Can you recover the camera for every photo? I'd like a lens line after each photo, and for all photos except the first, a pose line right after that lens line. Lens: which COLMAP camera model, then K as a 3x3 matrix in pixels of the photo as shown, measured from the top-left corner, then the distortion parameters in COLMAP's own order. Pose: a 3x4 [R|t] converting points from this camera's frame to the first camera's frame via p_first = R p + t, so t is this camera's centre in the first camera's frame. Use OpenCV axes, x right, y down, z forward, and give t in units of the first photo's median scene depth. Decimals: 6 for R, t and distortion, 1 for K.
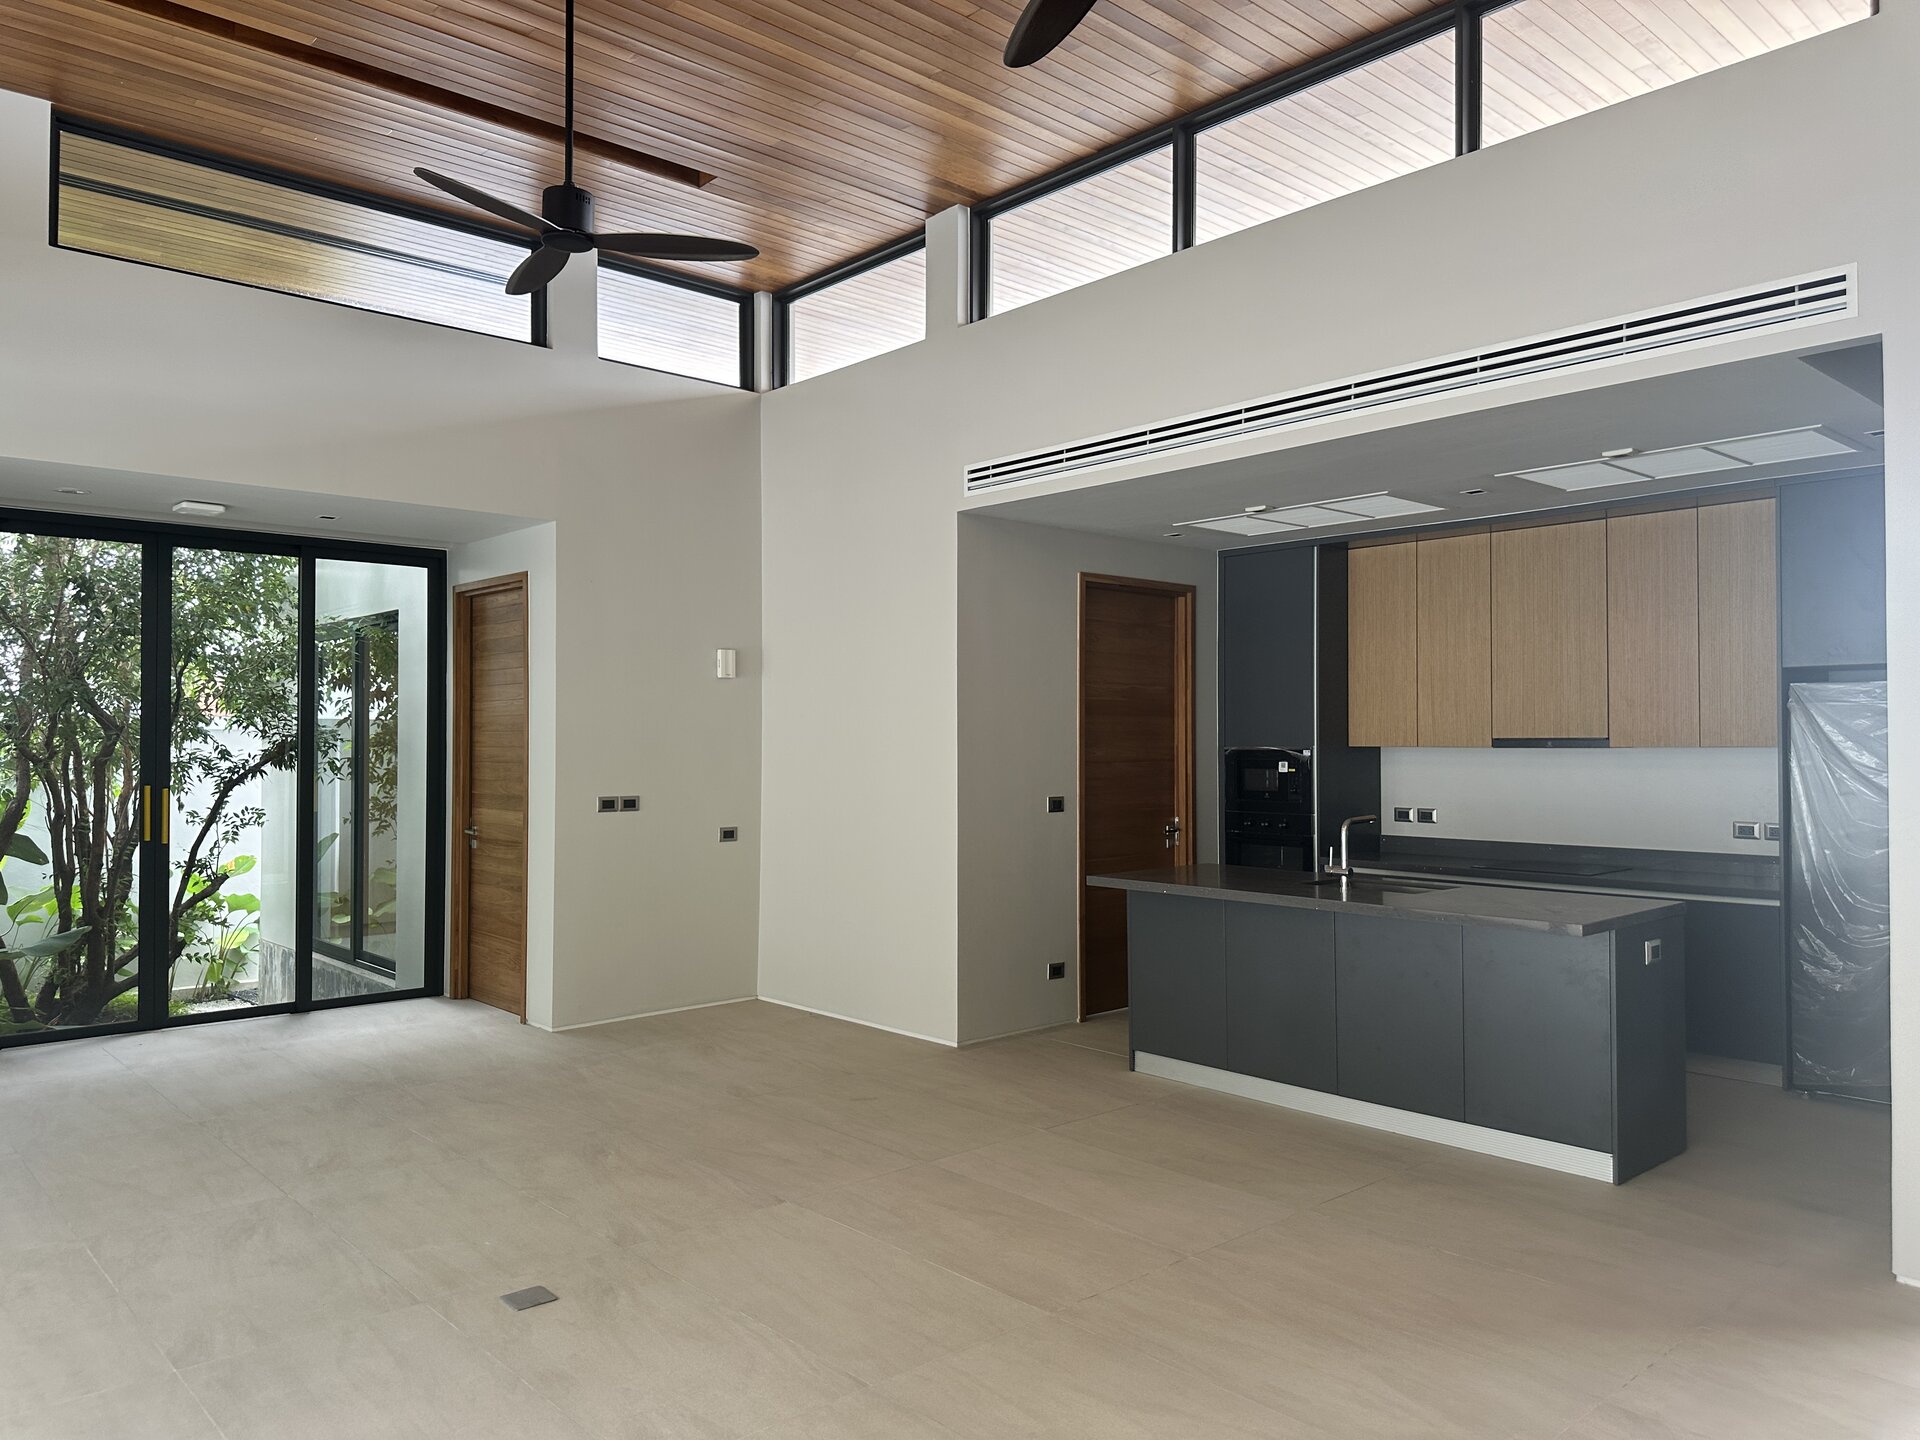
lens RADIAL K [[1361.3, 0, 964.5], [0, 1361.3, 731.6], [0, 0, 1]] dist [0.069125, -0.074931]
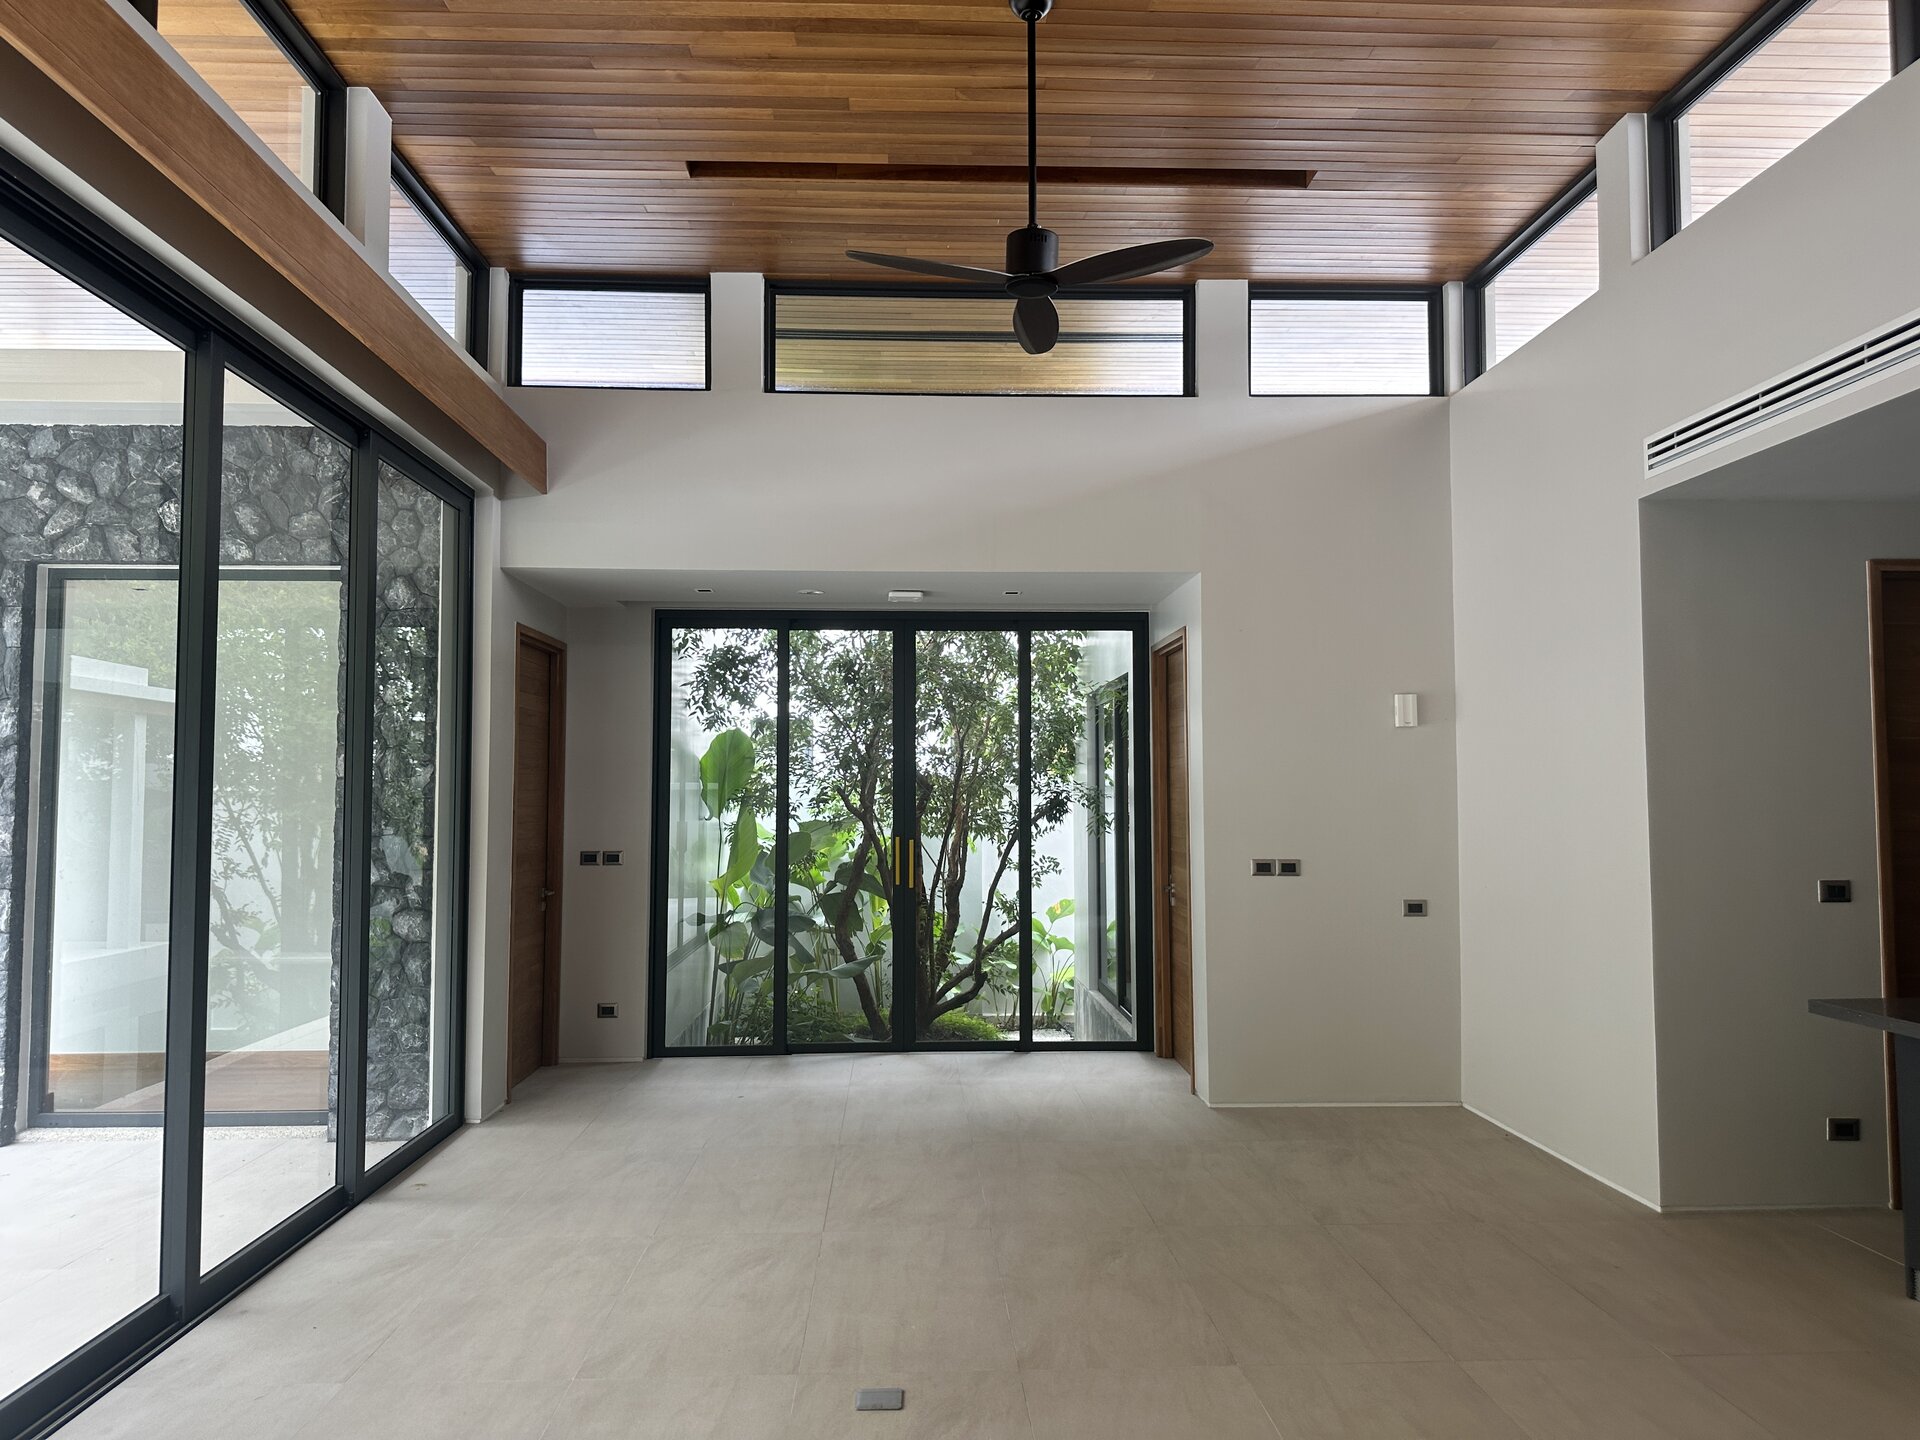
lens RADIAL K [[1361.3, 0, 962.7], [0, 1361.3, 712.8], [0, 0, 1]] dist [0.069125, -0.074931]
pose [[0.770392, -0.040204, -0.636302, 0.187801], [0.005501, 0.998392, -0.056422, -0.000414], [0.637547, 0.039966, 0.769374, 0.165108]]
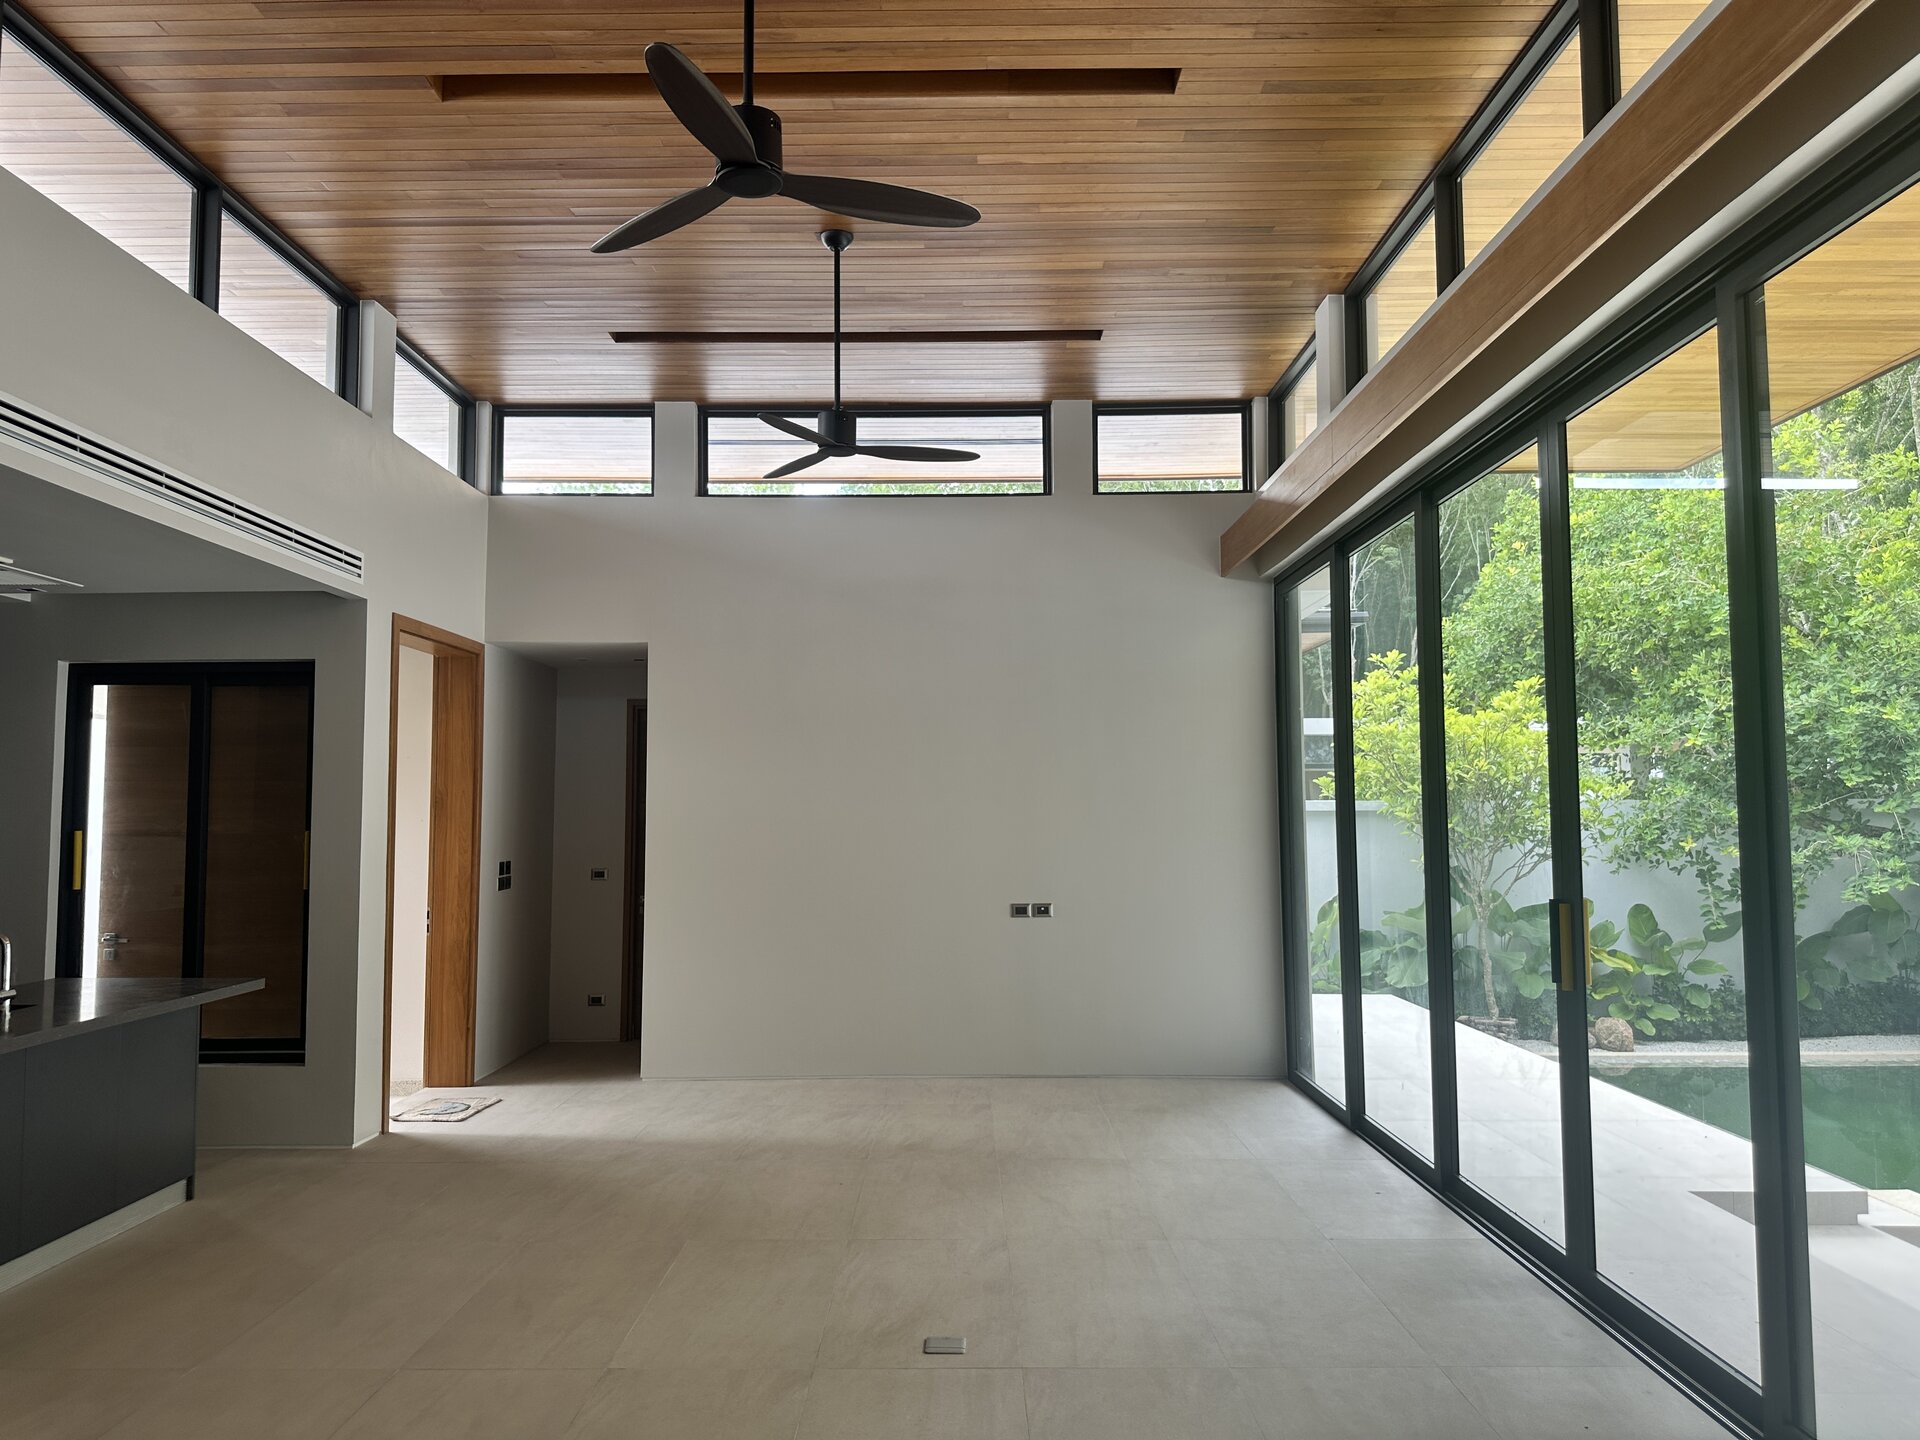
lens RADIAL K [[1361.3, 0, 963.6], [0, 1361.3, 725.5], [0, 0, 1]] dist [0.069125, -0.074931]
pose [[-0.740527, 0.053893, 0.669862, -0.596044], [0.003900, 0.997107, -0.075910, 0.003952], [-0.672015, -0.053601, -0.738595, 1.003534]]
